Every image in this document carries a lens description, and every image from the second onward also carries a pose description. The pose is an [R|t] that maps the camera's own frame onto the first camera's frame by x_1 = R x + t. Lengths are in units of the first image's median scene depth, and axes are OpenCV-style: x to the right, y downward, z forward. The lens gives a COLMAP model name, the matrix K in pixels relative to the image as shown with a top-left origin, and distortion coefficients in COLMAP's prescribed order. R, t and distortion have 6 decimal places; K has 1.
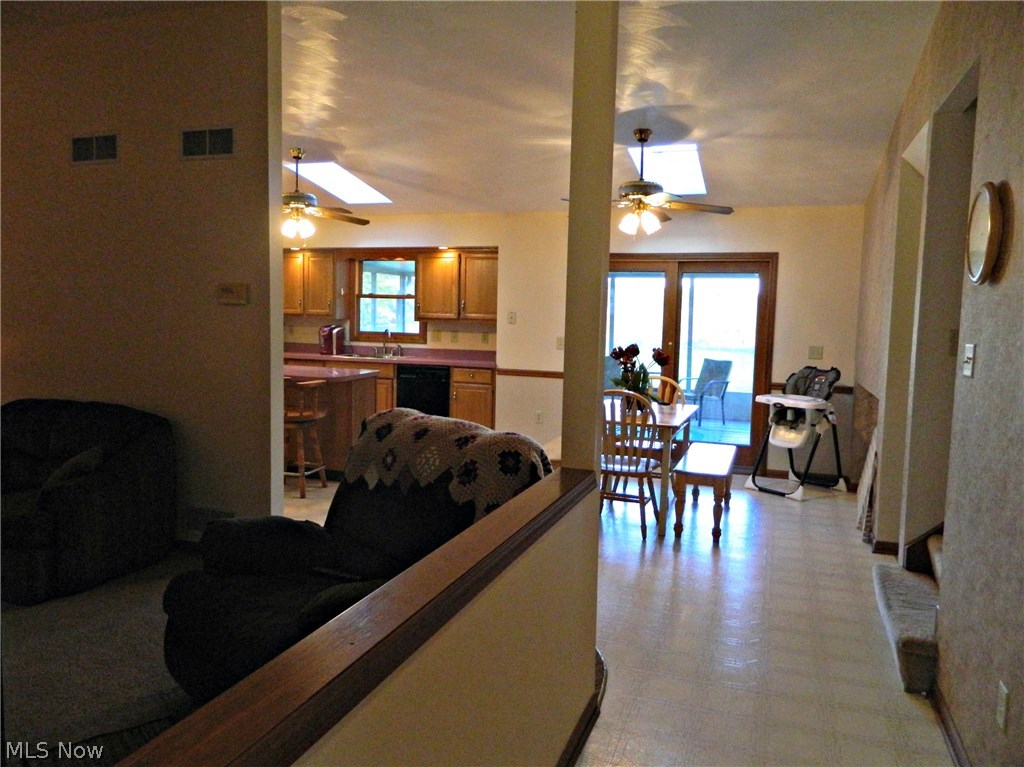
lens RADIAL K [[756.5, 0, 491.6], [0, 756.5, 387.7], [0, 0, 1]] dist [-0.011094, 0.003512]
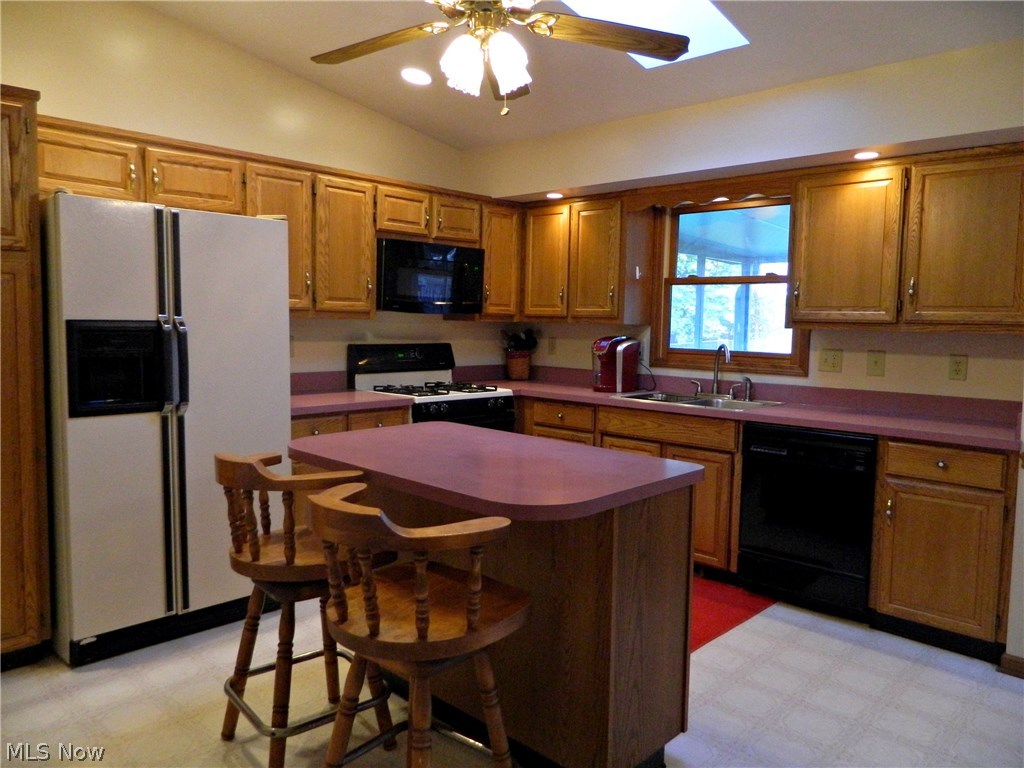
lens RADIAL K [[756.5, 0, 516.1], [0, 756.5, 384.8], [0, 0, 1]] dist [-0.011094, 0.003512]
pose [[0.923843, 0.030014, -0.381593, -0.077118], [-0.039274, 0.999092, -0.016499, -0.039498], [0.380752, 0.030229, 0.924183, 0.514508]]
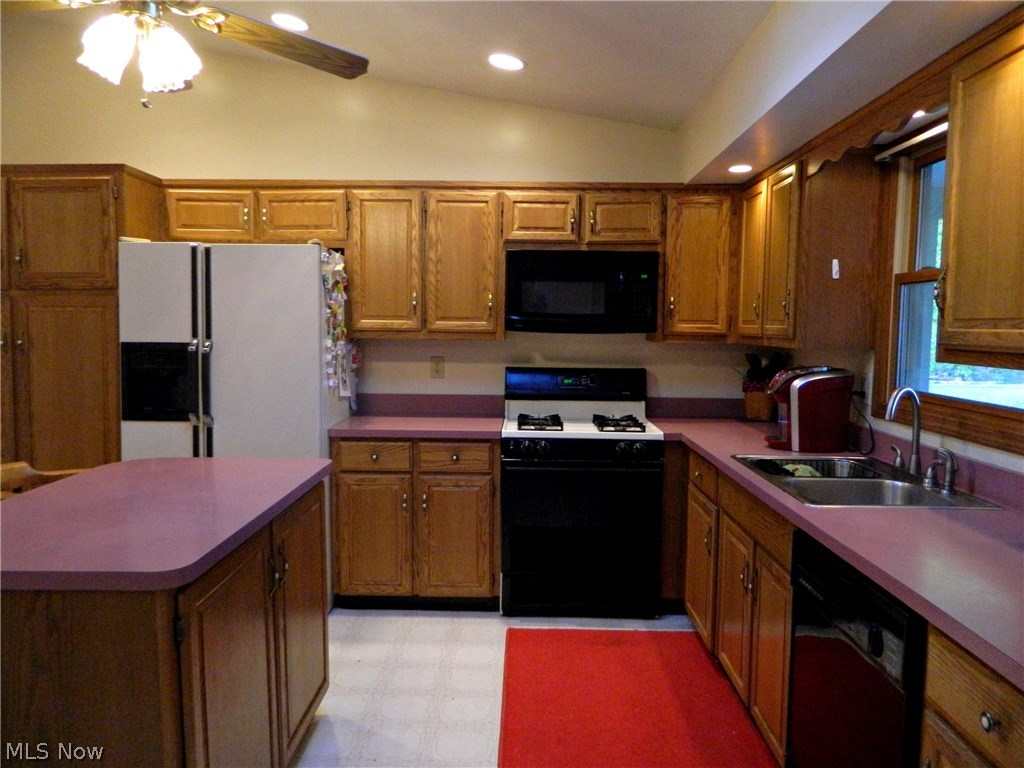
lens RADIAL K [[756.5, 0, 511.8], [0, 756.5, 381.1], [0, 0, 1]] dist [-0.011094, 0.003512]
pose [[0.342214, 0.053024, -0.938125, 0.075073], [-0.099975, 0.994794, 0.019758, -0.073363], [0.934288, 0.087028, 0.345734, 0.797873]]
